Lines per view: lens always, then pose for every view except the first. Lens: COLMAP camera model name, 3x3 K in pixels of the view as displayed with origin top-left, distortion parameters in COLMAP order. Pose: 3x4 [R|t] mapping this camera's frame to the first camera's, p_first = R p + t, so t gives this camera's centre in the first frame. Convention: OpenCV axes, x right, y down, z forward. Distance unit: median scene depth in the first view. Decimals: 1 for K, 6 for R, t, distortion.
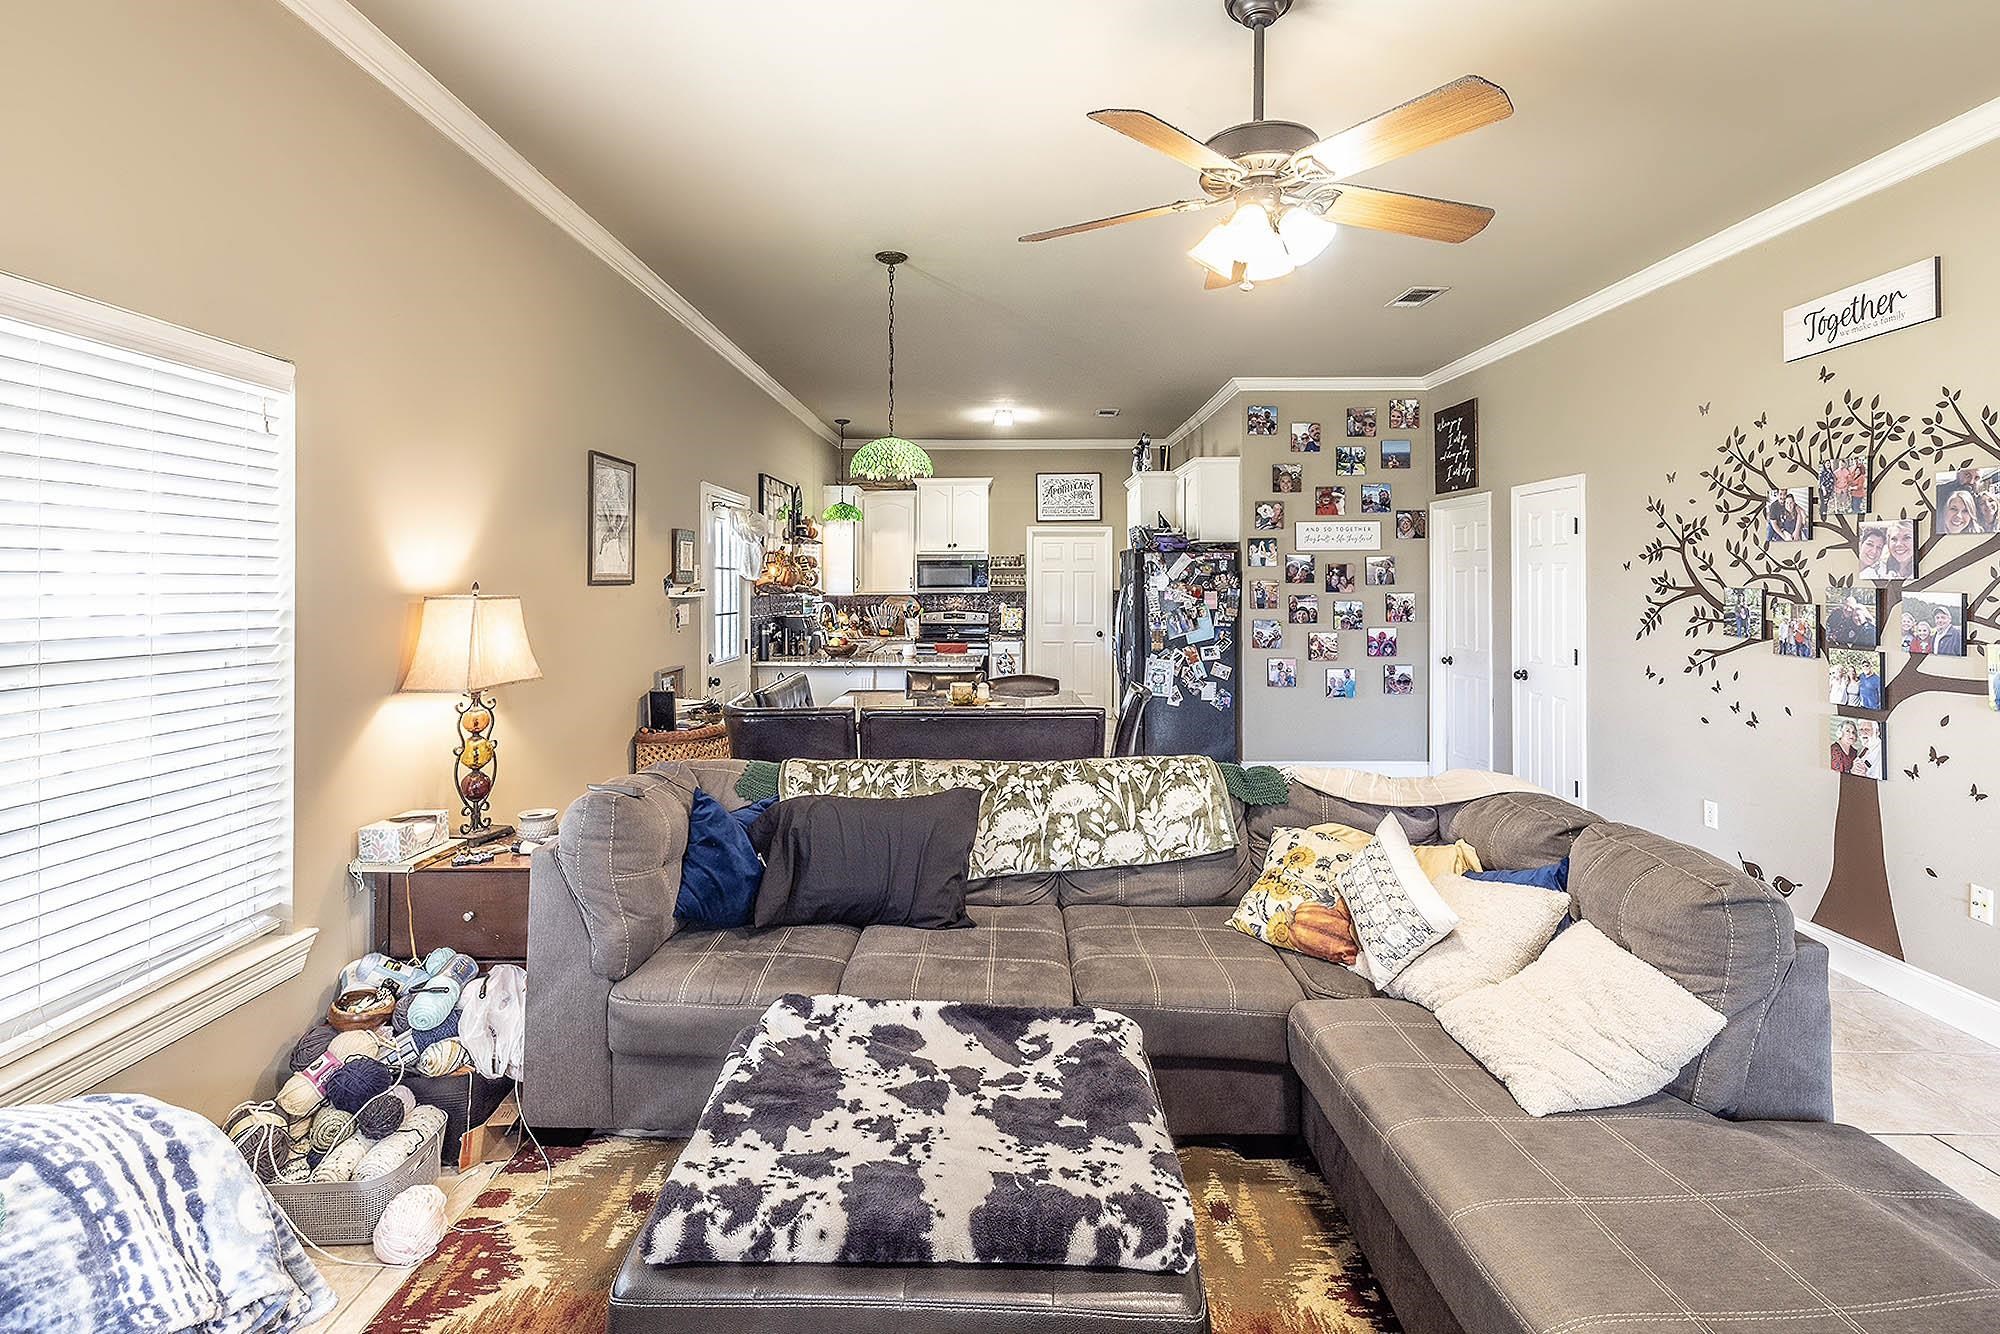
lens RADIAL K [[847.0, 0, 985.3], [0, 847.0, 595.7], [0, 0, 1]] dist [0.000897, 0.000364]
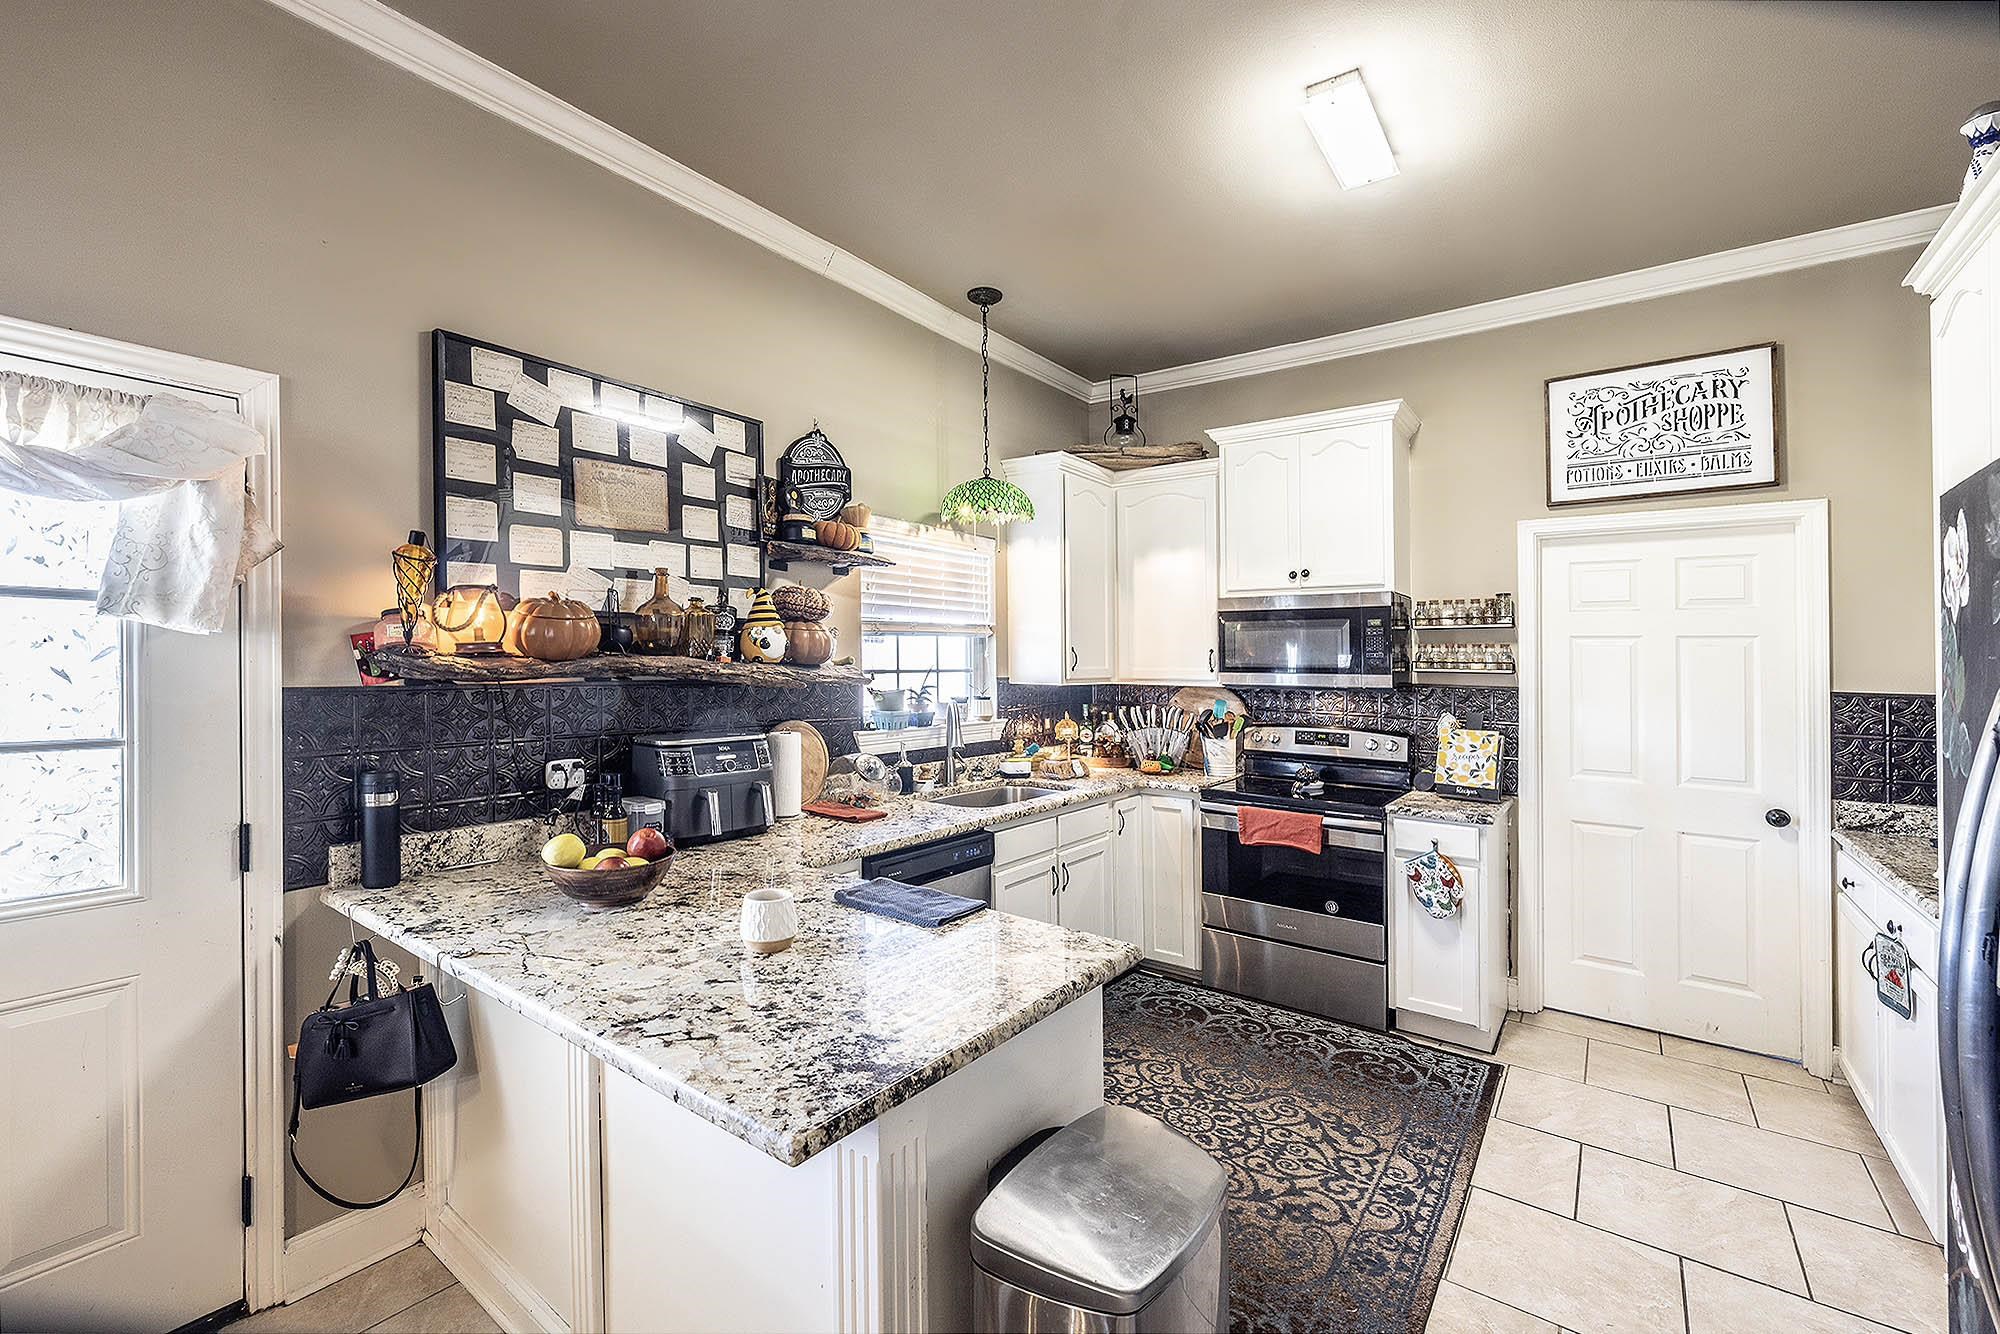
lens RADIAL K [[847.0, 0, 987.3], [0, 847.0, 656.8], [0, 0, 1]] dist [0.000897, 0.000364]
pose [[0.818883, 0.003193, -0.573952, 0.073124], [-0.015297, 0.999751, -0.016263, -0.008607], [0.573757, 0.022097, 0.818728, 0.545164]]
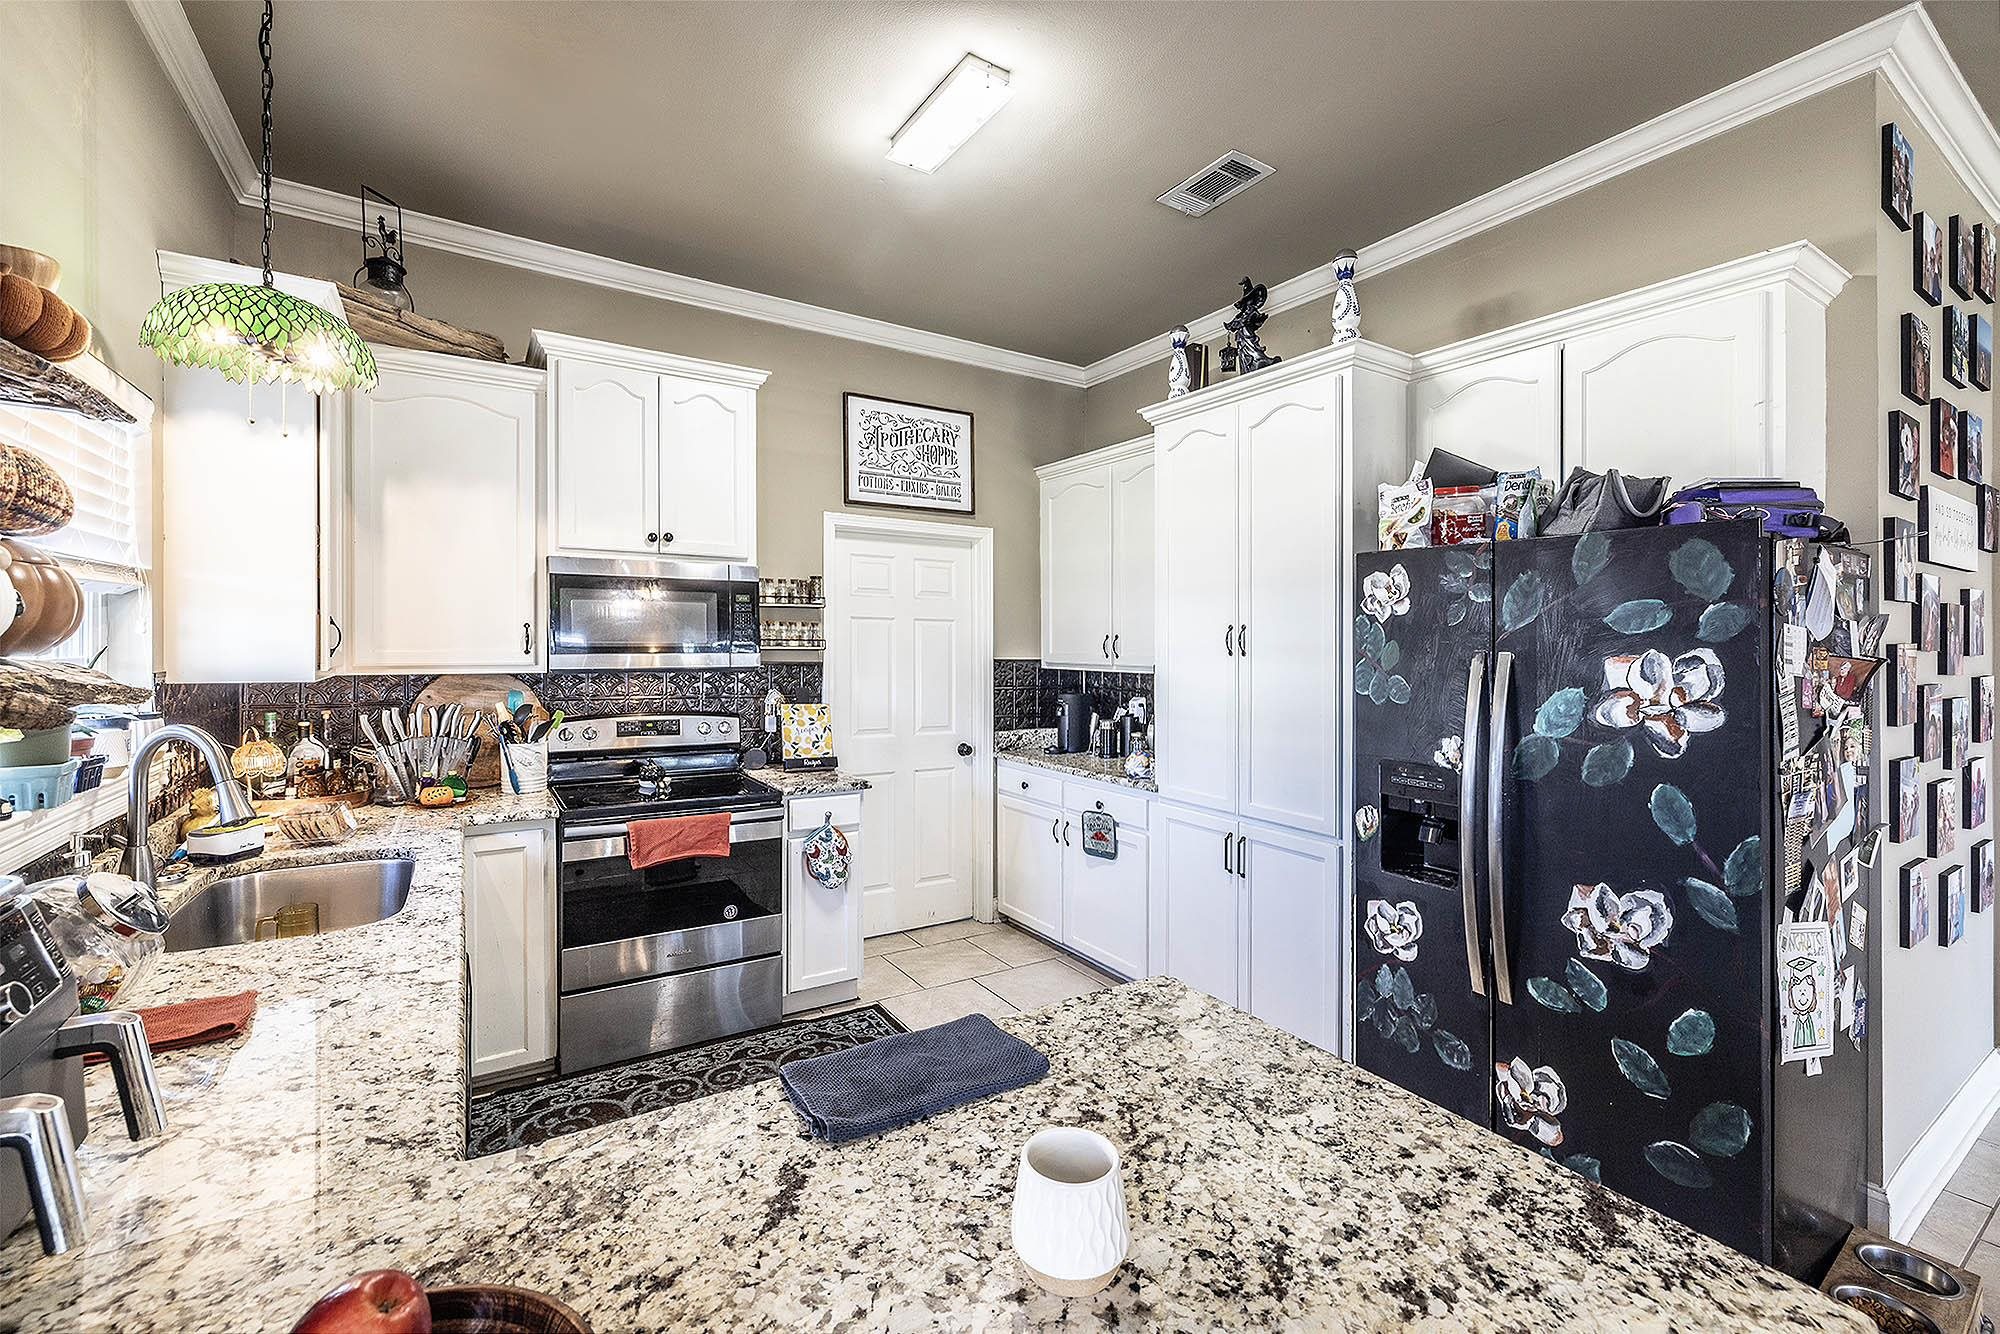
lens RADIAL K [[847.0, 0, 1001.1], [0, 847.0, 624.7], [0, 0, 1]] dist [0.000897, 0.000364]
pose [[0.824635, 0.013993, 0.565491, -0.122430], [0.002897, 0.999576, -0.028958, -0.010974], [-0.565657, 0.025518, 0.824246, 0.599442]]
